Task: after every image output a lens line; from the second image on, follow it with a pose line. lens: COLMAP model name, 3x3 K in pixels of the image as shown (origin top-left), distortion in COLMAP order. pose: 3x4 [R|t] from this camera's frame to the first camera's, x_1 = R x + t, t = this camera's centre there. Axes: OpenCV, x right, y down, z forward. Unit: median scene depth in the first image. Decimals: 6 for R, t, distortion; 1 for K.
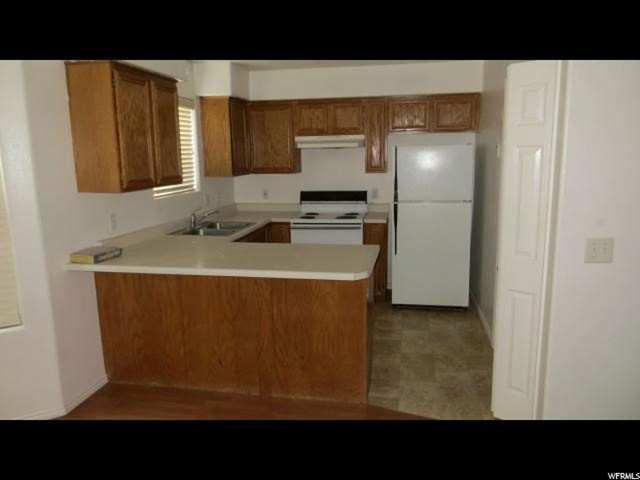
lens RADIAL K [[470.5, 0, 320.0], [0, 470.5, 240.0], [0, 0, 1]] dist [0.001336, 0.000857]
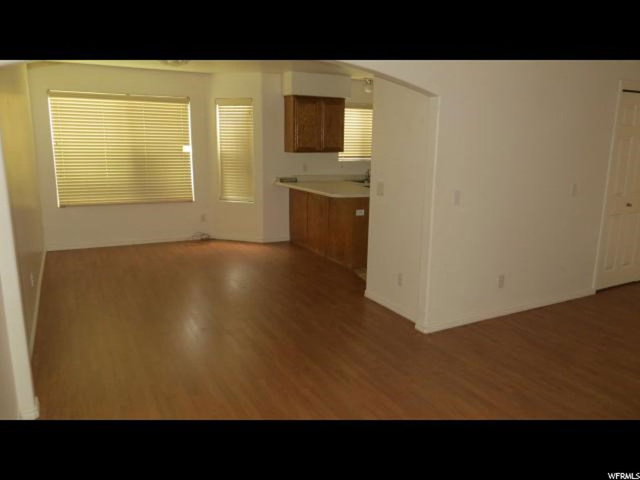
lens RADIAL K [[470.5, 0, 320.0], [0, 470.5, 240.0], [0, 0, 1]] dist [0.001336, 0.000857]
pose [[0.591376, 0.188395, -0.784080, 1.441771], [-0.168580, 0.979725, 0.108256, 0.042374], [0.788578, 0.068160, 0.611145, -0.249416]]
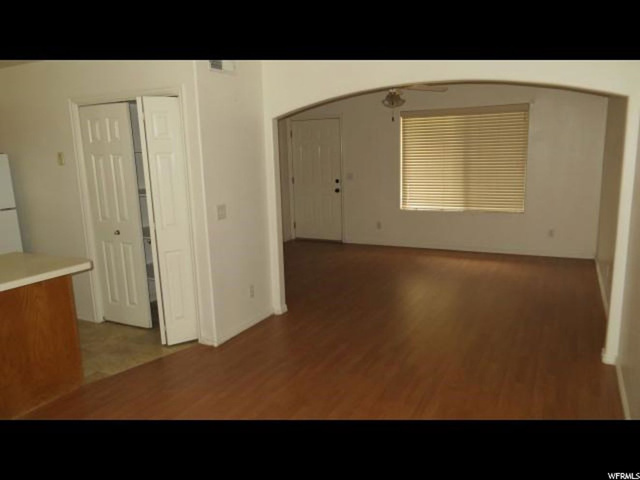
lens RADIAL K [[470.5, 0, 320.0], [0, 470.5, 240.0], [0, 0, 1]] dist [0.001336, 0.000857]
pose [[0.278783, -0.165335, 0.946015, -0.739390], [0.192971, 0.974622, 0.113467, -0.003587], [-0.940767, 0.150920, 0.303613, 0.087978]]
